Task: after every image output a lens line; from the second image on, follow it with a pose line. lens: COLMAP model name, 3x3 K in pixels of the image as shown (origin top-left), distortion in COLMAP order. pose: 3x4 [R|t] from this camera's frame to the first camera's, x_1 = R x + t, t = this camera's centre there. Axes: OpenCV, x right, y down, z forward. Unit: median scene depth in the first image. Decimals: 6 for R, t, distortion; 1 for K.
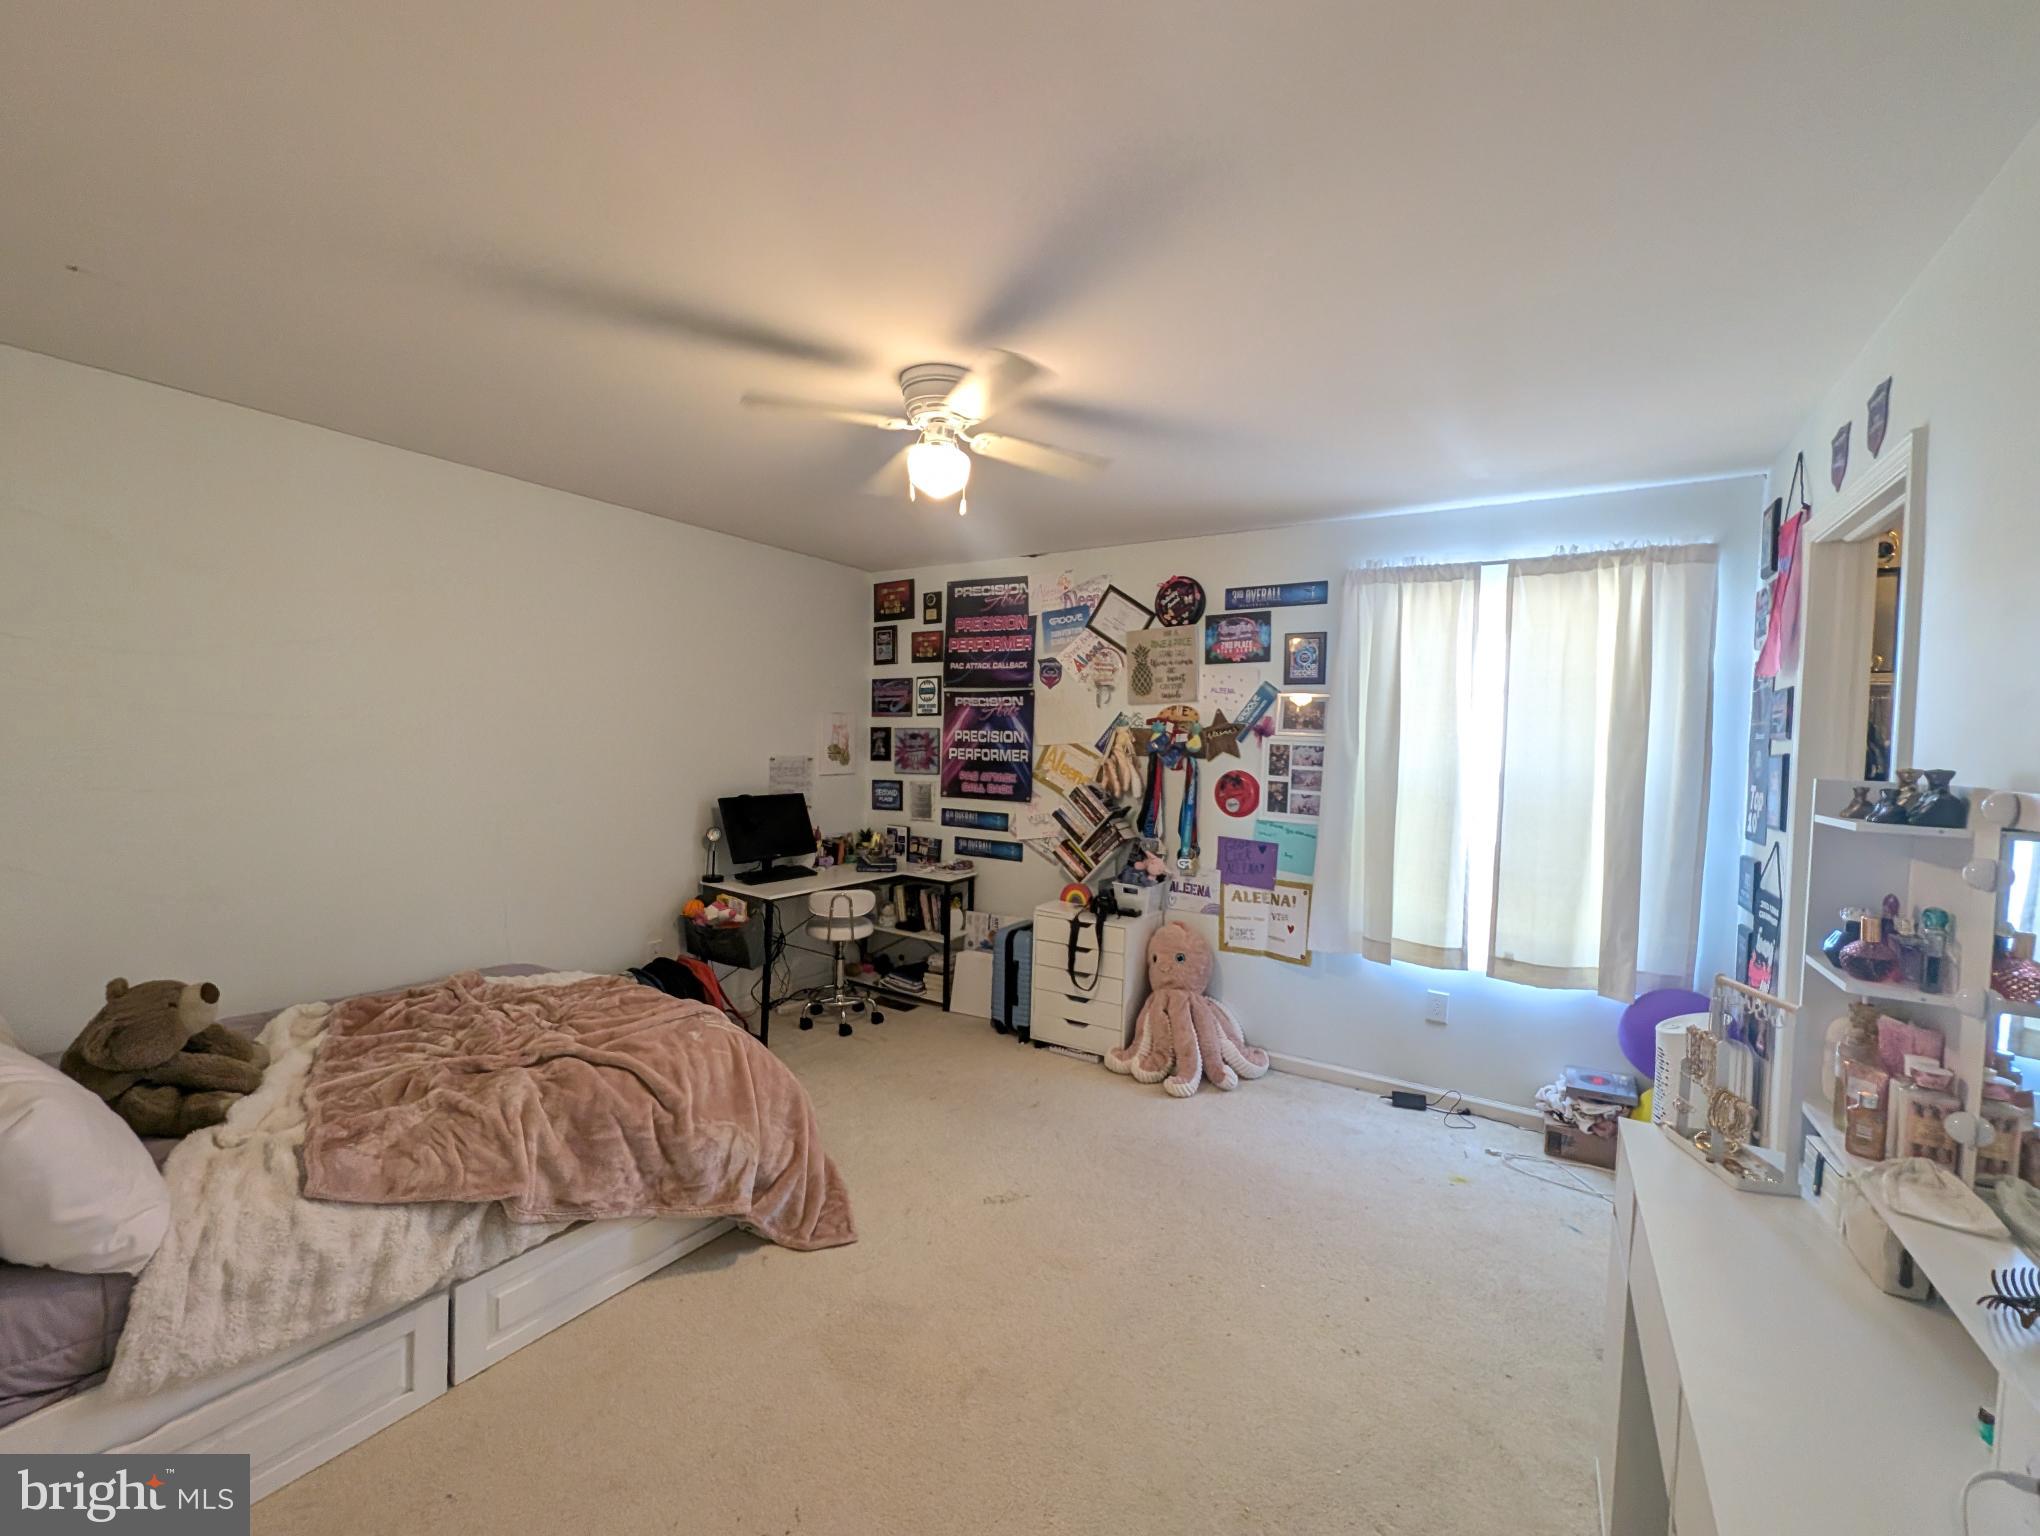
lens RADIAL K [[838.2, 0, 1018.1], [0, 838.2, 765.1], [0, 0, 1]] dist [-0.001976, 0.000371]
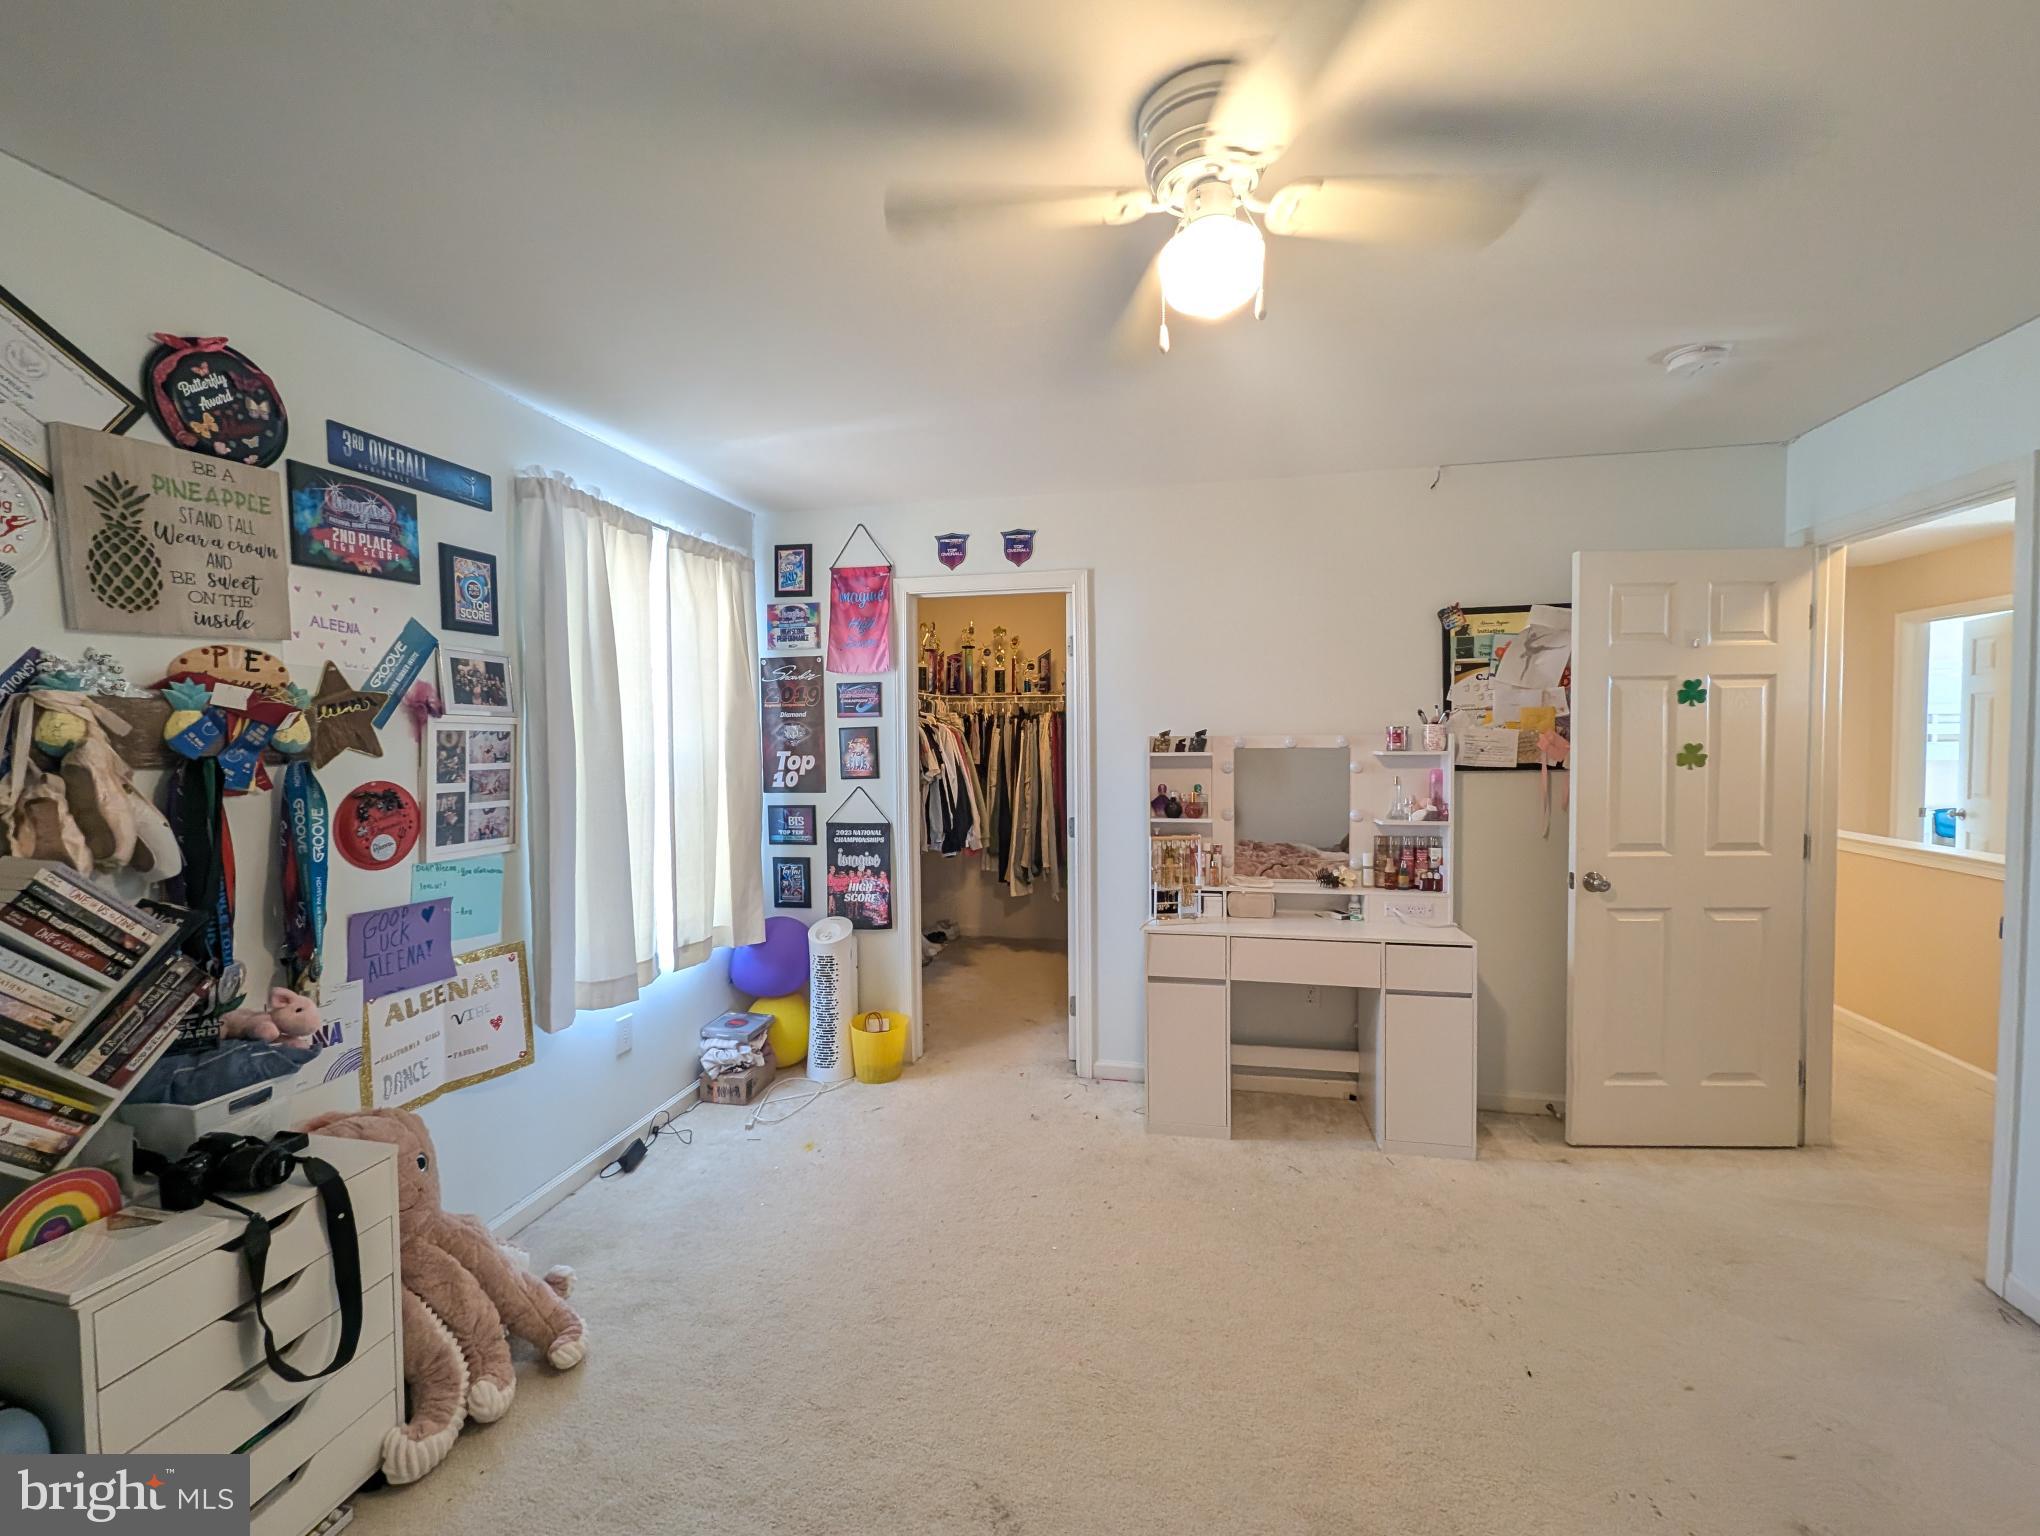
lens RADIAL K [[838.2, 0, 1026.9], [0, 838.2, 767.0], [0, 0, 1]] dist [-0.001976, 0.000371]
pose [[-0.346047, -0.061252, 0.936216, -0.375694], [0.031045, 0.996573, 0.076676, -0.030526], [-0.937703, 0.055598, -0.342960, 0.801648]]
